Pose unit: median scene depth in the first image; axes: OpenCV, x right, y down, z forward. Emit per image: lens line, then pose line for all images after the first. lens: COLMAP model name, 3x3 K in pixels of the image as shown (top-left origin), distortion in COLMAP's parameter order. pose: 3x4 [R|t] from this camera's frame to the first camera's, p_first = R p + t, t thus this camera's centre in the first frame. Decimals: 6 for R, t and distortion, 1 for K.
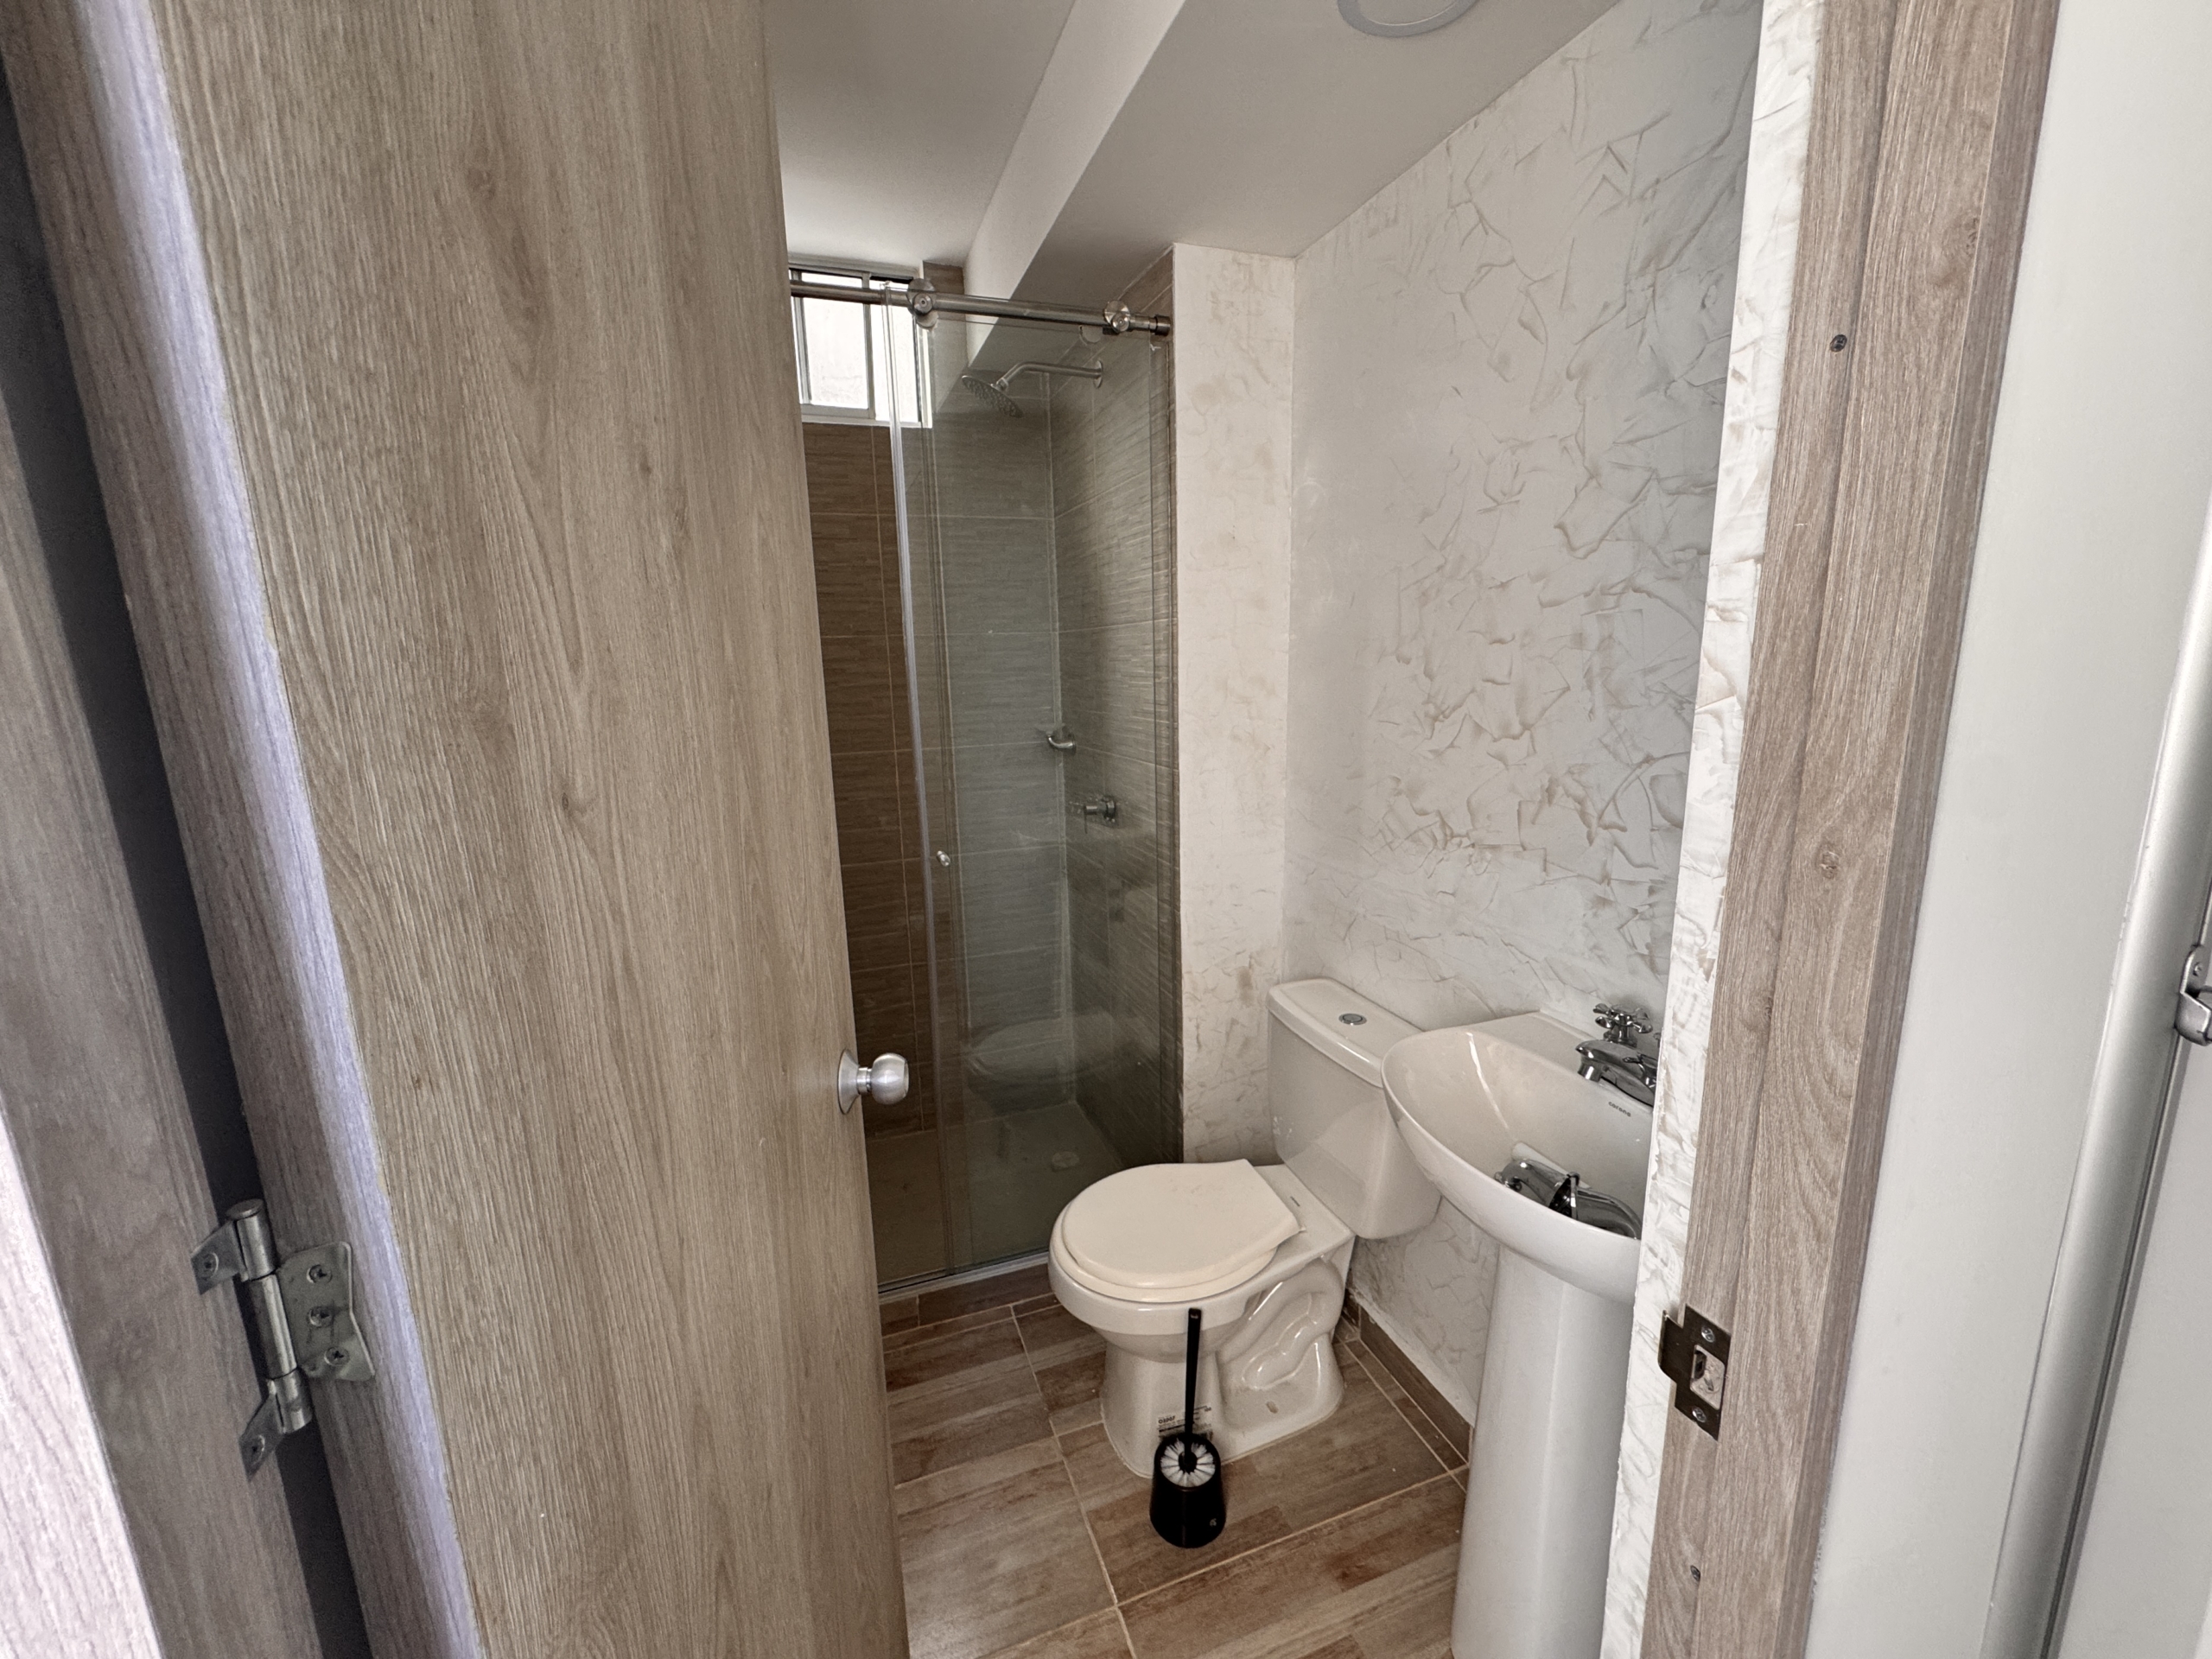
lens RADIAL K [[881.2, 0, 1104.1], [0, 881.2, 824.4], [0, 0, 1]] dist [-0.000377, 0.000006]
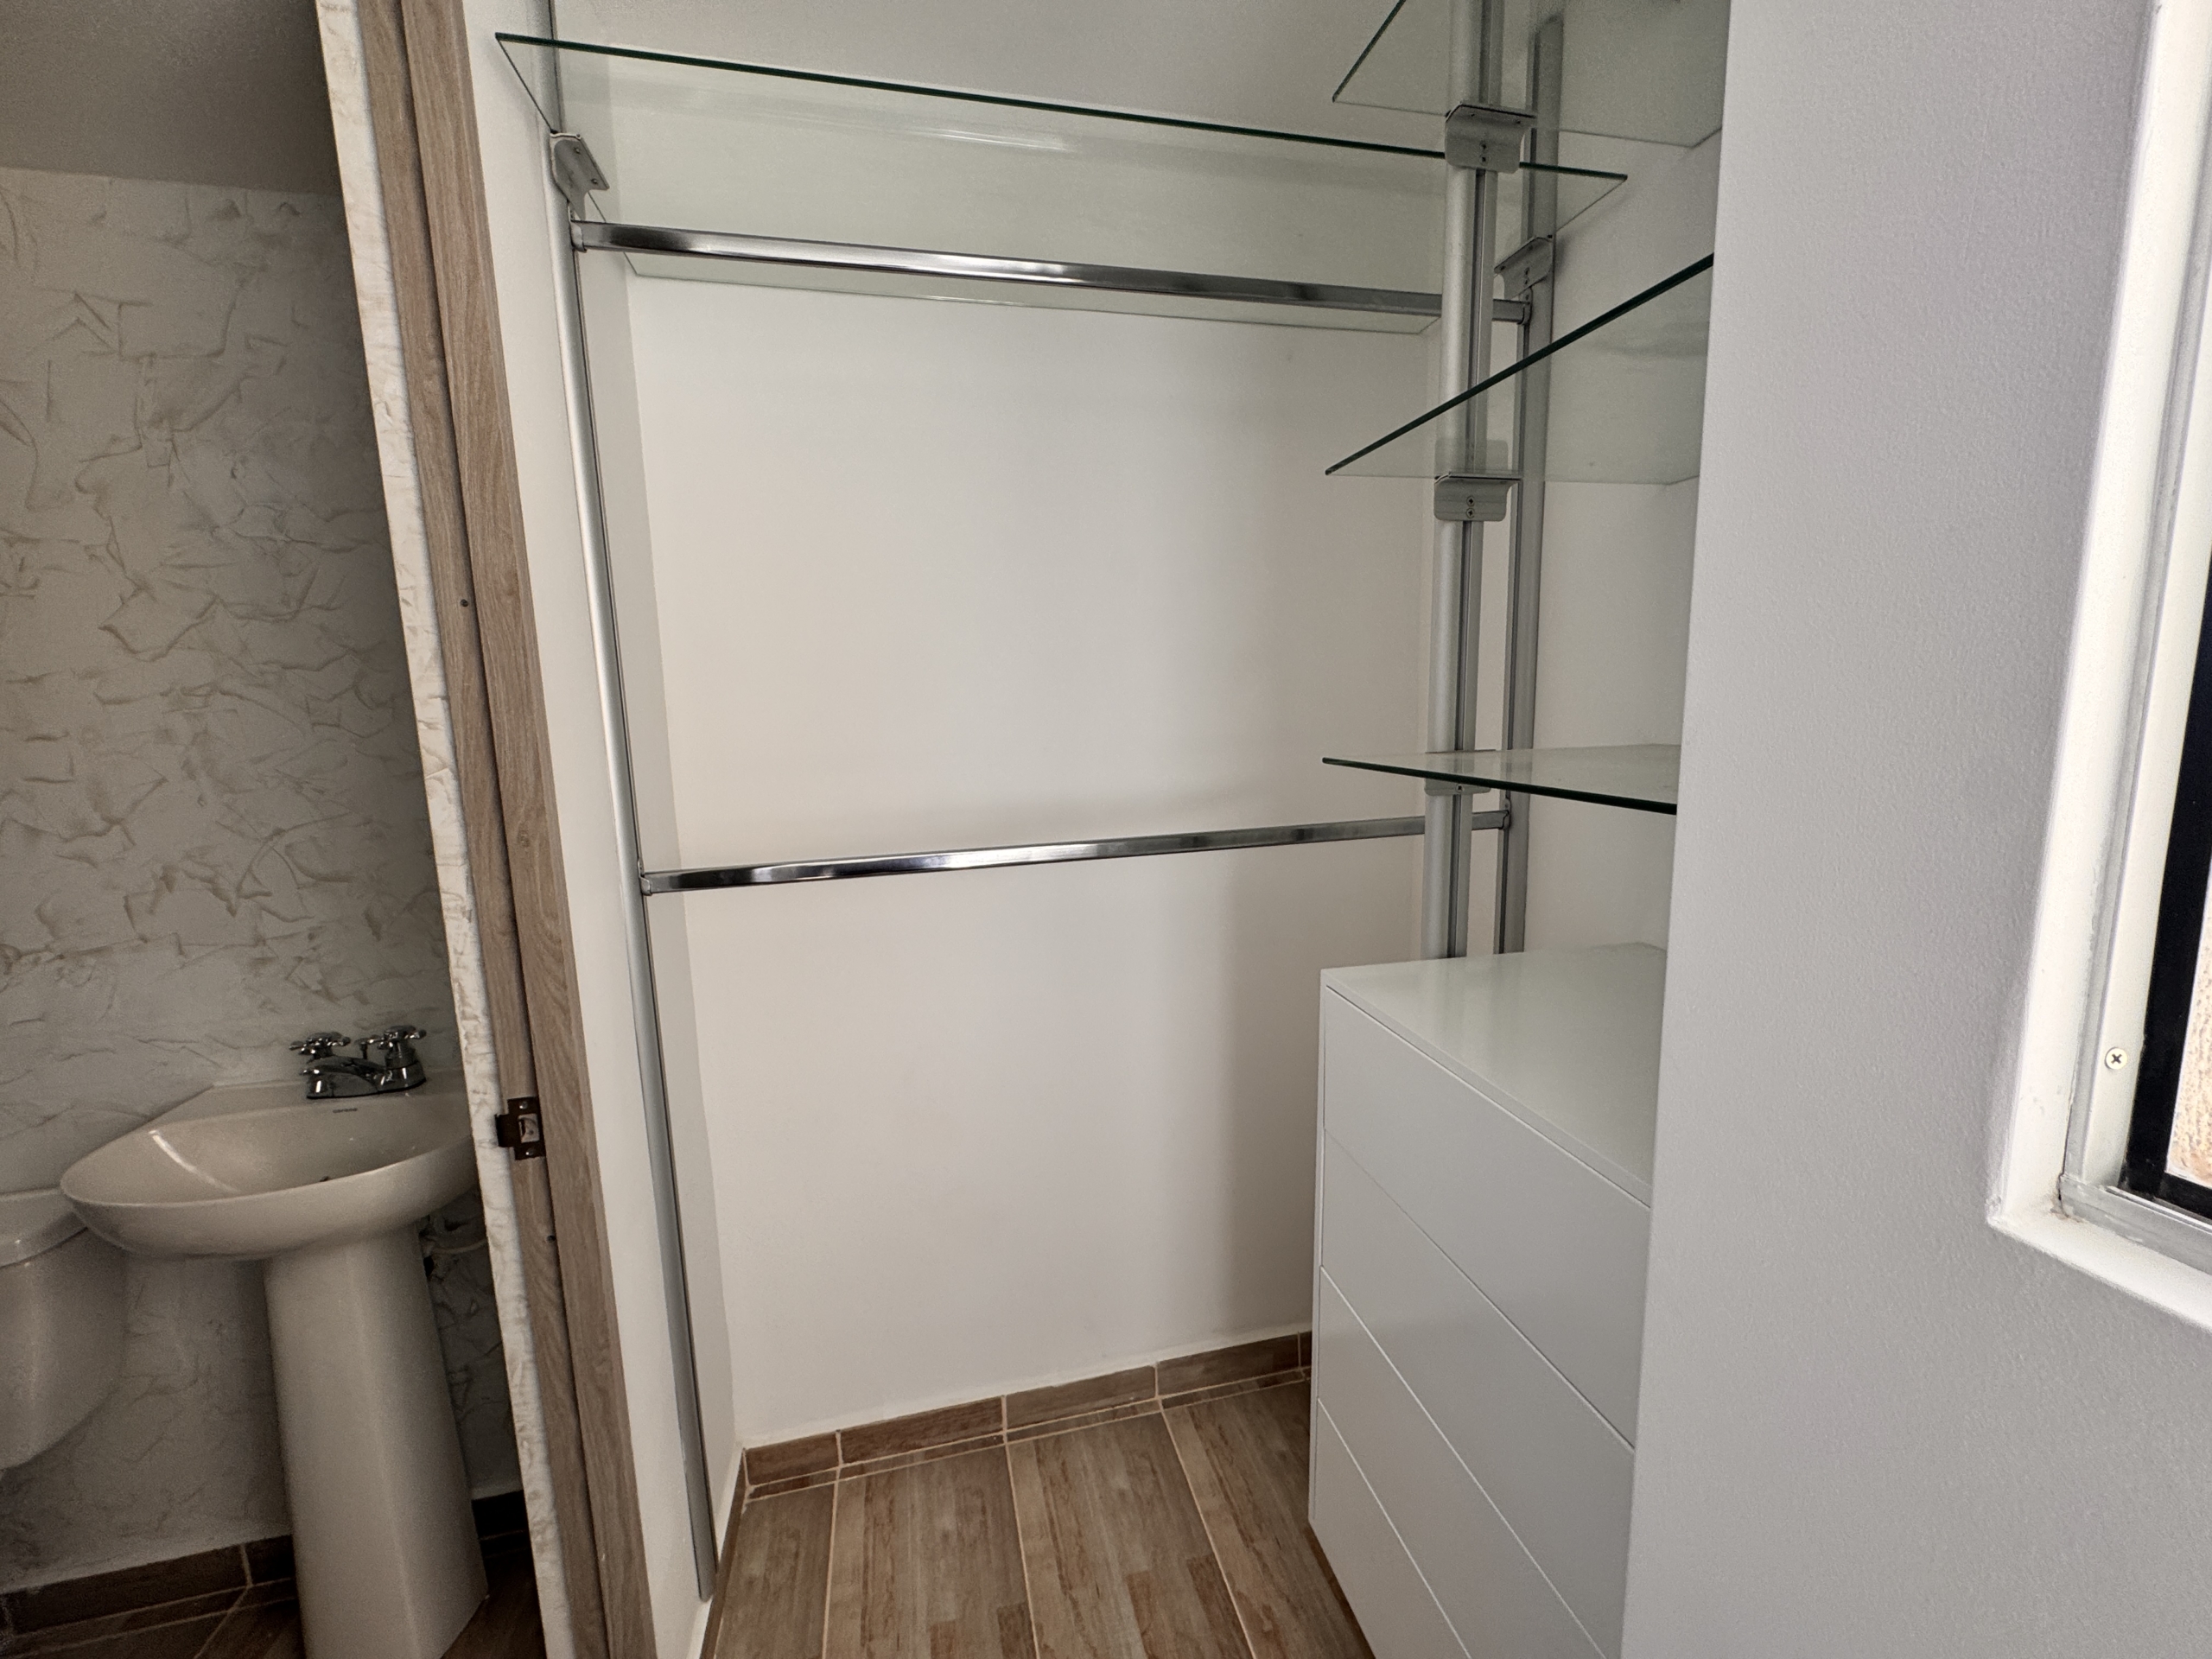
lens RADIAL K [[881.2, 0, 1104.1], [0, 881.2, 824.4], [0, 0, 1]] dist [-0.000377, 0.000006]
pose [[0.115268, -0.121343, 0.985895, -0.421672], [0.209539, 0.973148, 0.095275, 0.036420], [-0.970982, 0.195601, 0.137599, -0.254544]]
